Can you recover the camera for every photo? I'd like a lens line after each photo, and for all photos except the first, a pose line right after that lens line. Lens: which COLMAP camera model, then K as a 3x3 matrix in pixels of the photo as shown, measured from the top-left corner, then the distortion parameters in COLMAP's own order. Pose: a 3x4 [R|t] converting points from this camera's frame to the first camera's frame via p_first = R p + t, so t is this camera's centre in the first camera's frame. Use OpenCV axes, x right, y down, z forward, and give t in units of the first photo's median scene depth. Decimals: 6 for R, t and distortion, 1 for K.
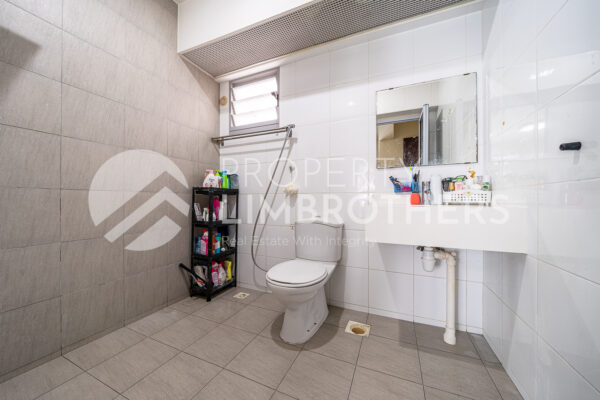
lens RADIAL K [[214.9, 0, 300.0], [0, 214.9, 200.0], [0, 0, 1]] dist [0.000044, 0.000068]
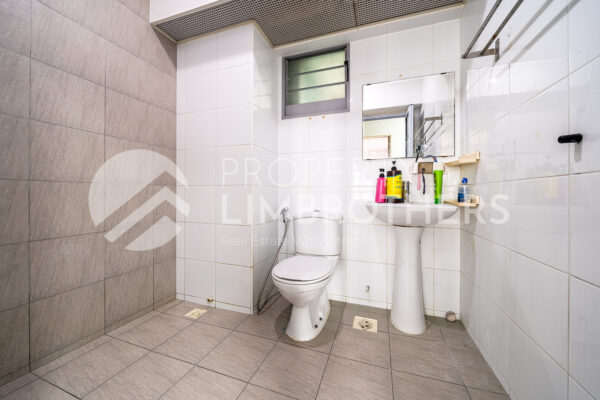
lens RADIAL K [[213.9, 0, 302.3], [0, 213.9, 193.4], [0, 0, 1]] dist [0.000775, 0.000051]
pose [[0.995889, 0.002329, 0.090555, -0.104683], [-0.002174, 0.999996, -0.001814, -0.000345], [-0.090559, 0.001610, 0.995890, 0.045846]]
